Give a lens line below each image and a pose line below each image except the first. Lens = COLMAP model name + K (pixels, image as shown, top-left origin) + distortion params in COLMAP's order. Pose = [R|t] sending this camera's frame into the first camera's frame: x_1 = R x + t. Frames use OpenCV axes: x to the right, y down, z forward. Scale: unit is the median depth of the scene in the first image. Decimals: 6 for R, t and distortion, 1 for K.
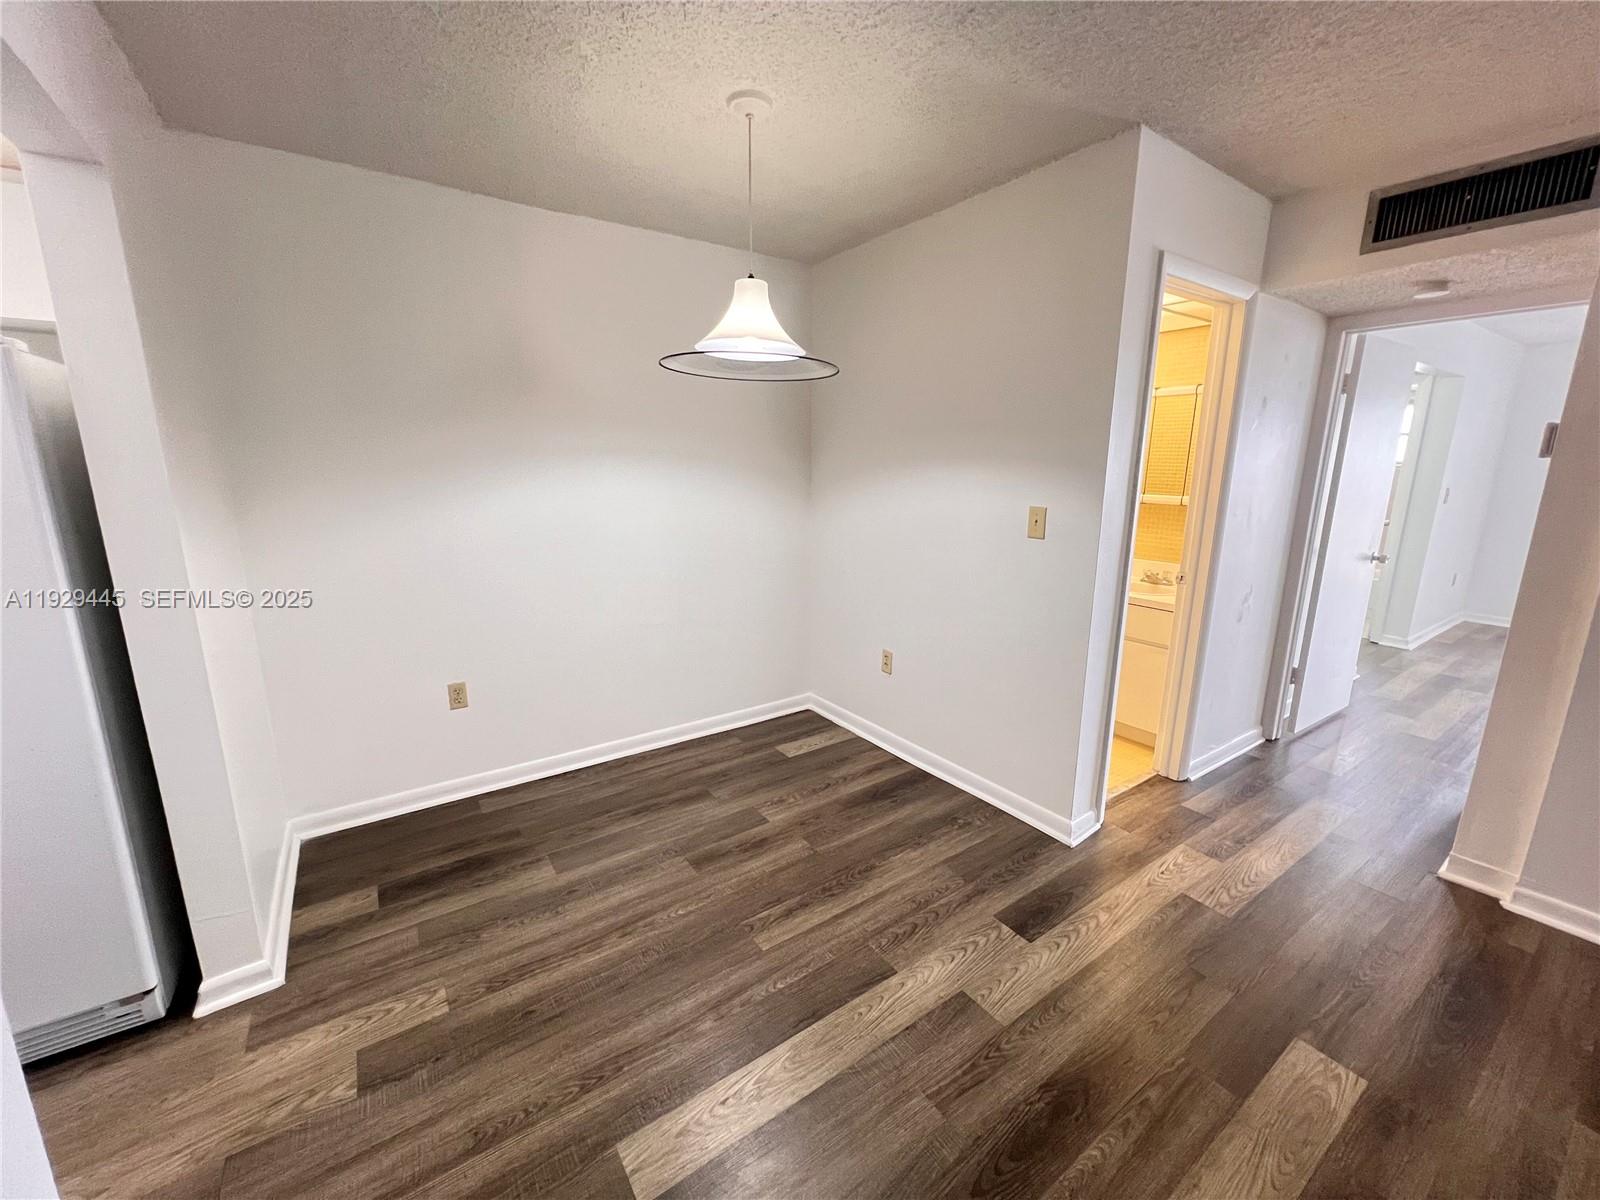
lens RADIAL K [[644.7, 0, 813.6], [0, 644.7, 597.7], [0, 0, 1]] dist [-0.000567, -0.000113]
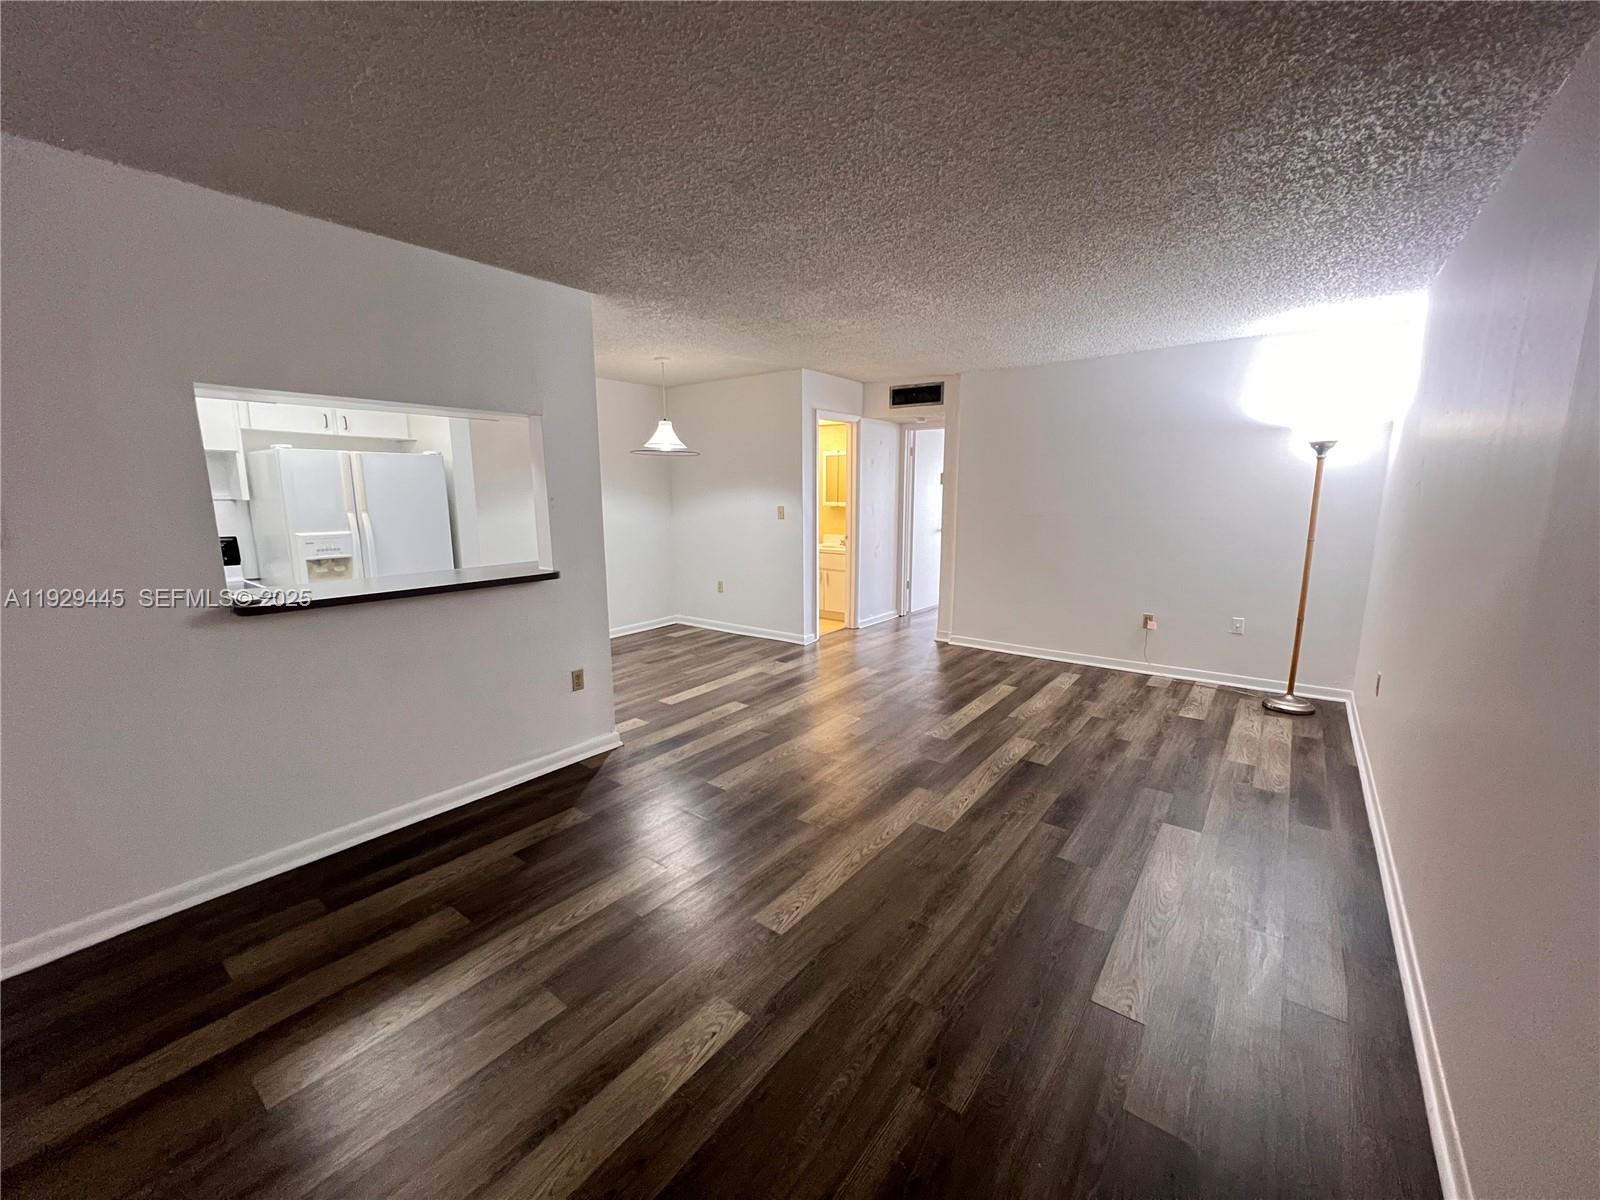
lens RADIAL K [[640.0, 0, 800.0], [0, 640.0, 600.0], [0, 0, 1]] dist [0.002133, 0.000080]
pose [[0.957755, -0.062997, 0.280601, -0.290752], [0.073451, 0.996936, -0.026884, 0.290340], [-0.278048, 0.046359, 0.959448, -1.360248]]
